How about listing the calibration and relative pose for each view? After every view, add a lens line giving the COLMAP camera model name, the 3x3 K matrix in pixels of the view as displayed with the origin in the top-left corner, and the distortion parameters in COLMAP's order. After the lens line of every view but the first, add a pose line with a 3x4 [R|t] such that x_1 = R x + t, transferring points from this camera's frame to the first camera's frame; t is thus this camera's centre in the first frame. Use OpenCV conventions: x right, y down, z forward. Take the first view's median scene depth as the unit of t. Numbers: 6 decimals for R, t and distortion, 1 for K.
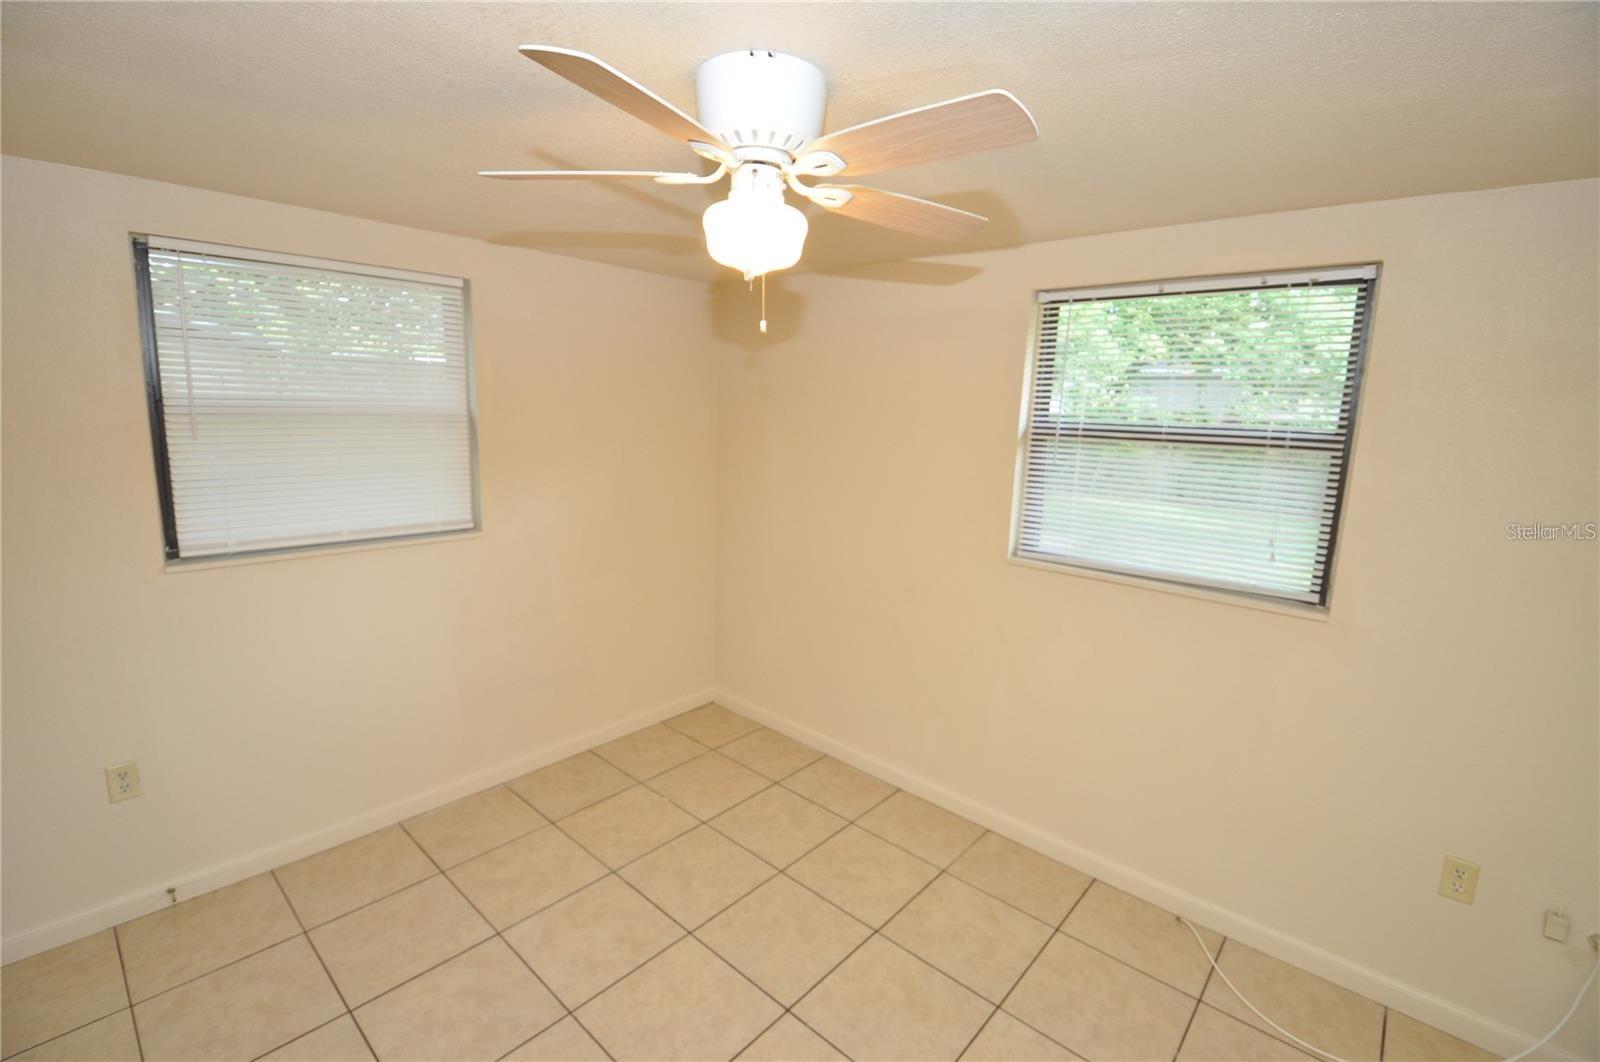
lens RADIAL K [[705.2, 0, 791.2], [0, 705.2, 528.1], [0, 0, 1]] dist [0.003493, -0.011277]
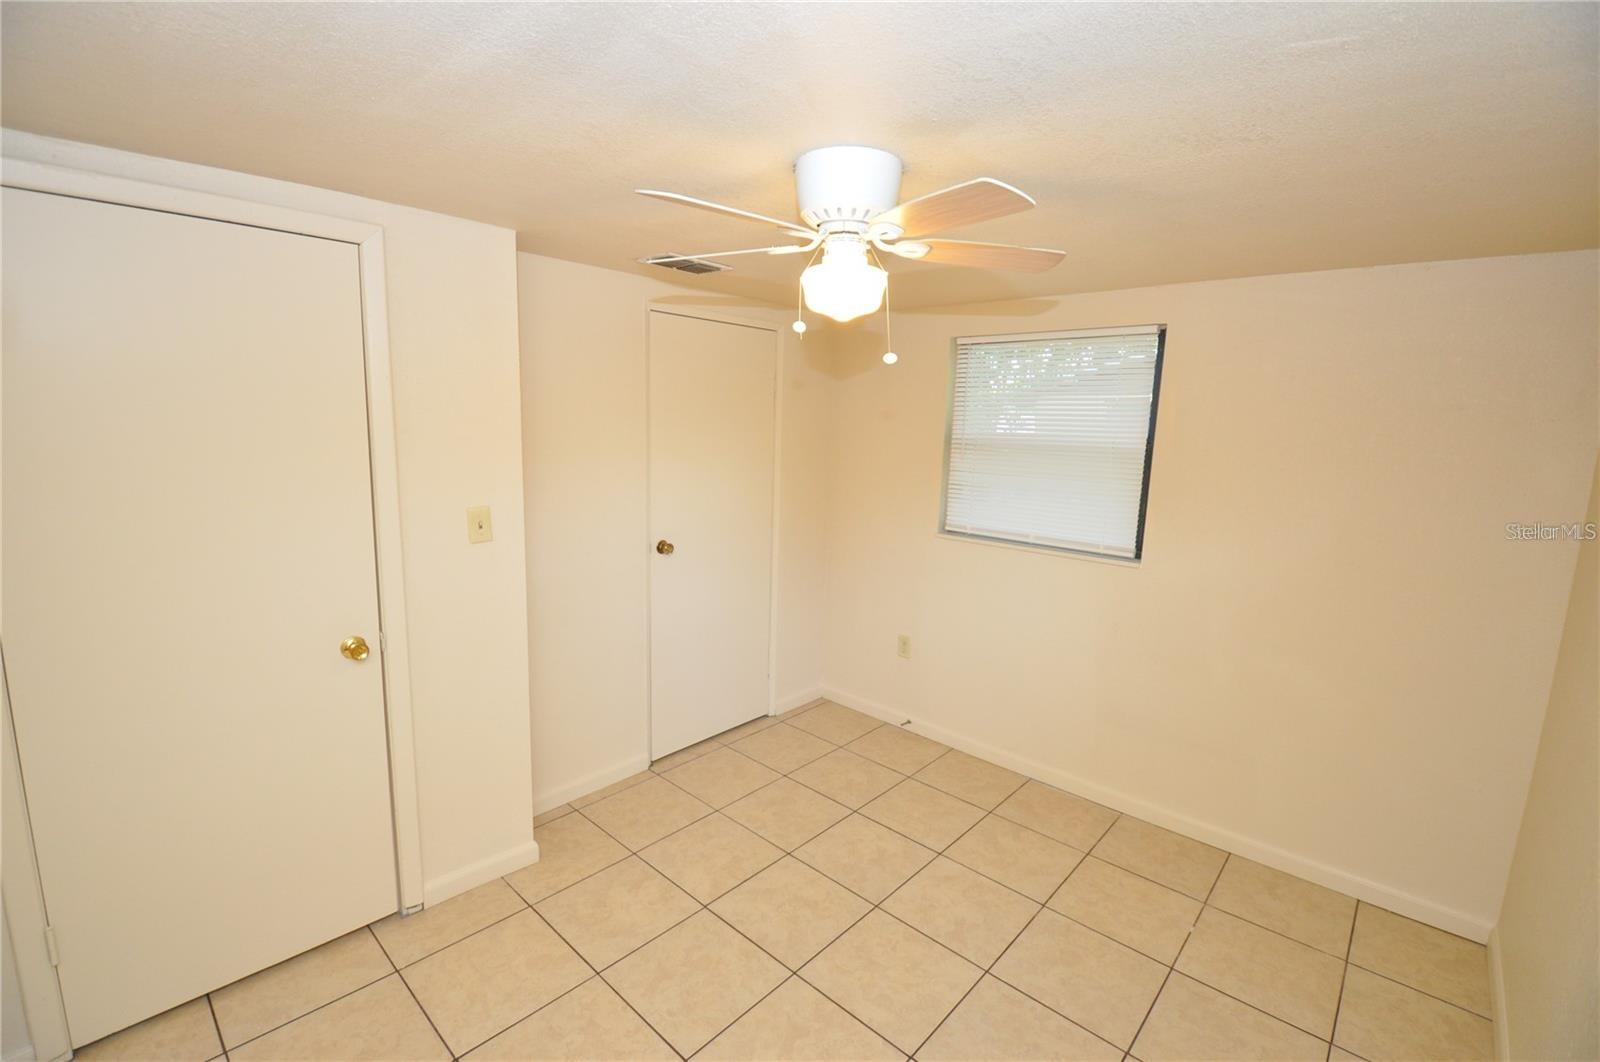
lens RADIAL K [[703.9, 0, 795.5], [0, 703.9, 532.5], [0, 0, 1]] dist [0.002431, -0.009682]
pose [[-0.004755, 0.128156, -0.991743, 0.852223], [-0.201216, 0.971346, 0.126485, -0.099301], [0.979535, 0.200156, 0.021169, 0.682458]]
